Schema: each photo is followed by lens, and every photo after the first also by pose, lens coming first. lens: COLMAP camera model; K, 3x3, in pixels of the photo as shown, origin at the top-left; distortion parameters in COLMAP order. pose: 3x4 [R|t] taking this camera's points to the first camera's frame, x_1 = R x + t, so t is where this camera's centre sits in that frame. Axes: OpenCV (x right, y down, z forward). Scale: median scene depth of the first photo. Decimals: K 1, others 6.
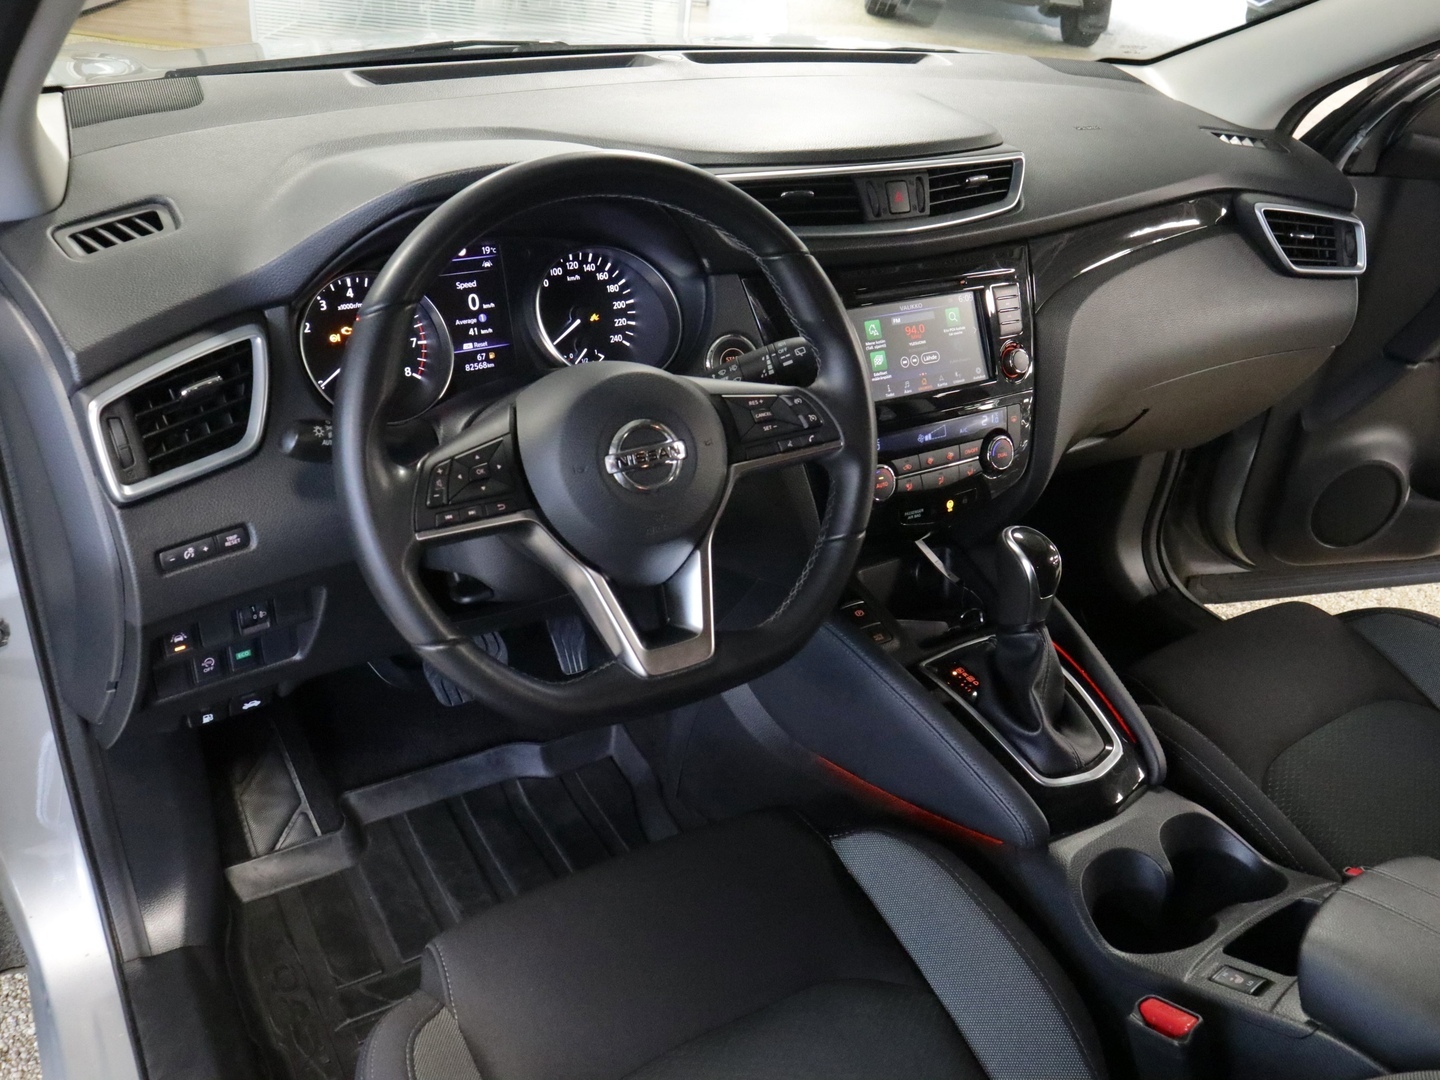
lens RADIAL K [[1177.8, 0, 727.7], [0, 1177.8, 531.9], [0, 0, 1]] dist [-0.069811, 0.001492]
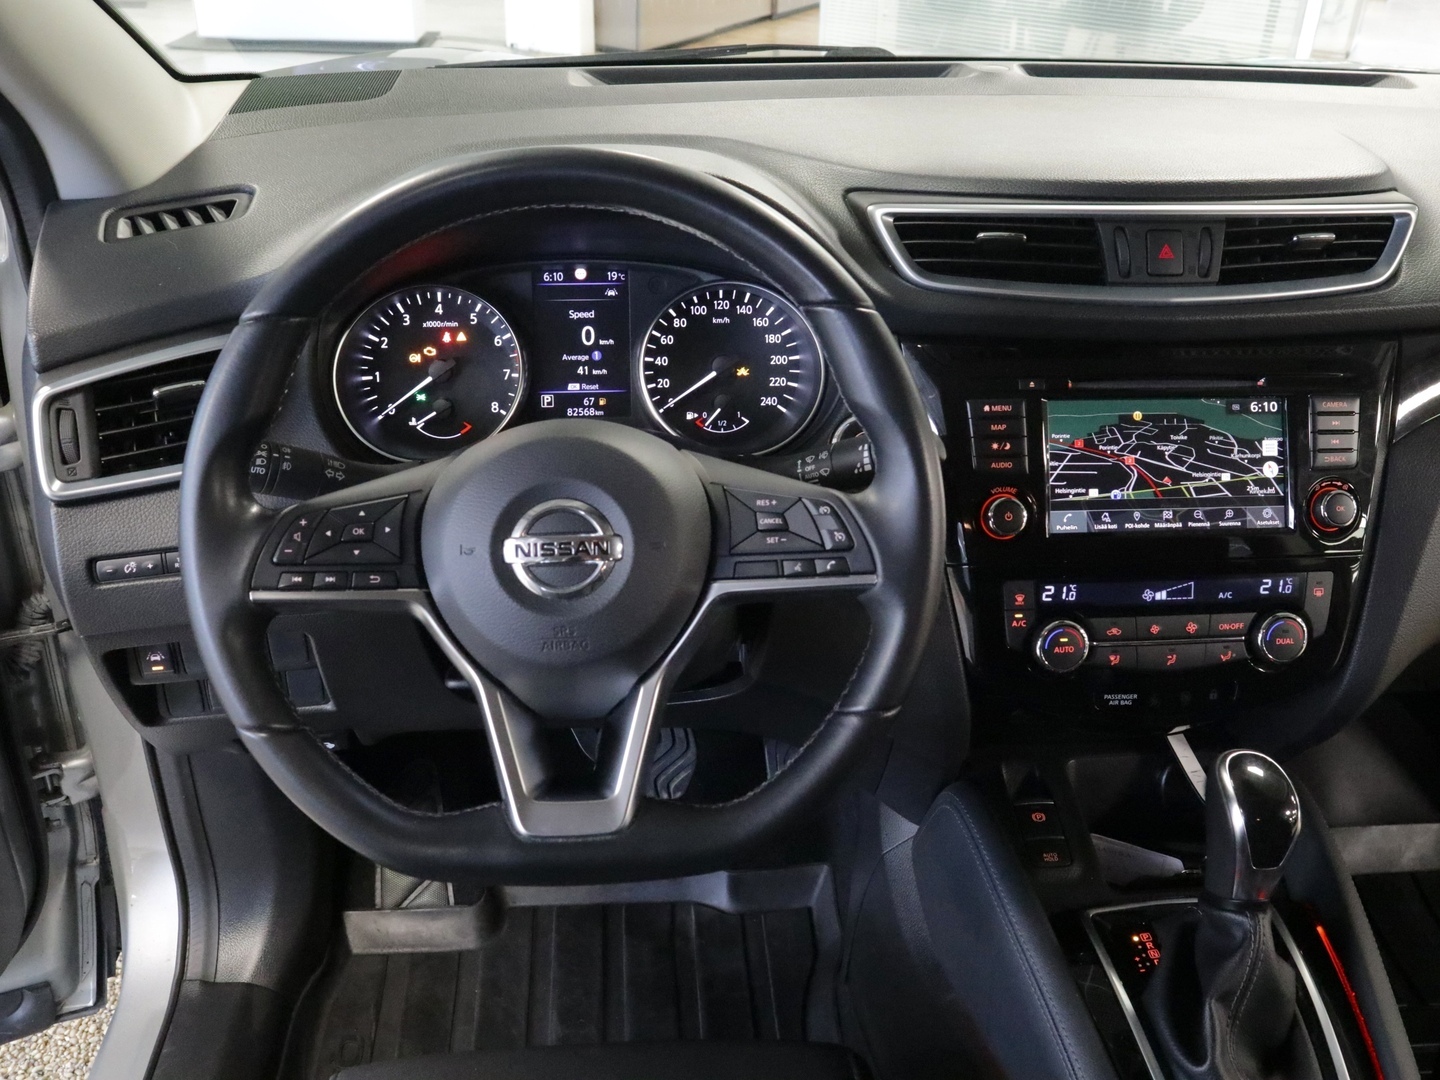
lens RADIAL K [[1283.1, 0, 717.8], [0, 1283.1, 538.3], [0, 0, 1]] dist [-0.068204, 0.042006]
pose [[0.889744, 0.165488, -0.425405, 0.264713], [-0.188975, 0.981892, -0.013277, -0.056712], [0.415505, 0.092205, 0.904906, 0.213305]]
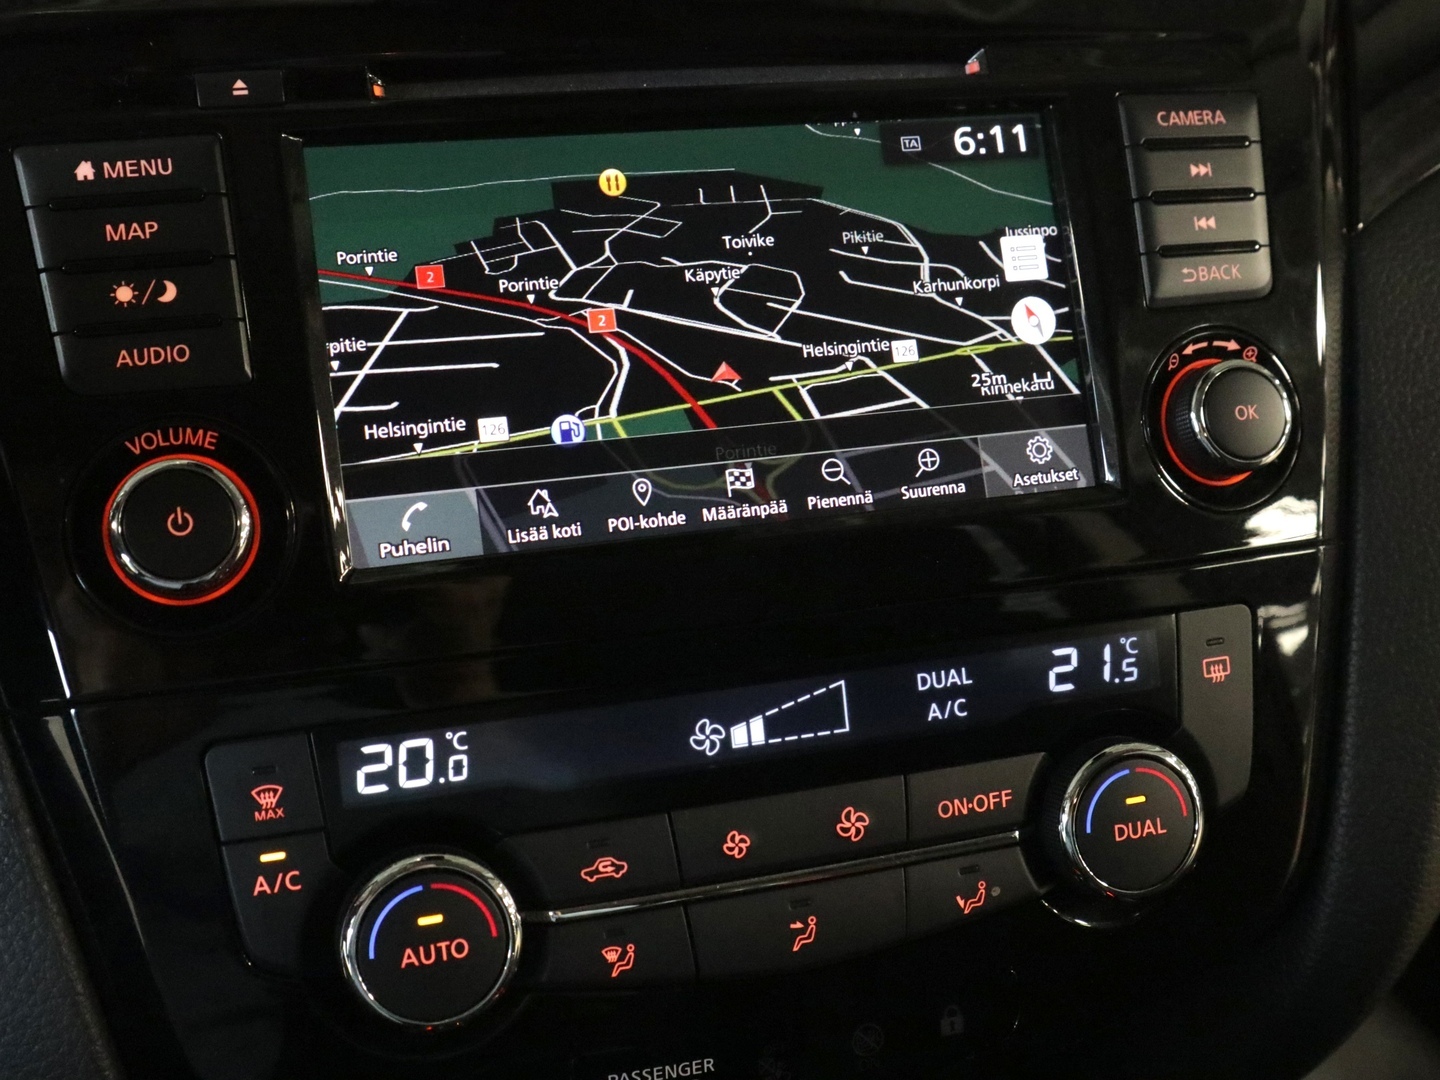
lens RADIAL K [[1808.1, 0, 720.3], [0, 1808.1, 542.2], [0, 0, 1]] dist [-0.007868, 0.000000]
pose [[0.965209, 0.040546, -0.258315, 0.264210], [-0.073991, 0.989879, -0.121097, -0.078171], [0.250791, 0.135996, 0.958441, 0.700177]]
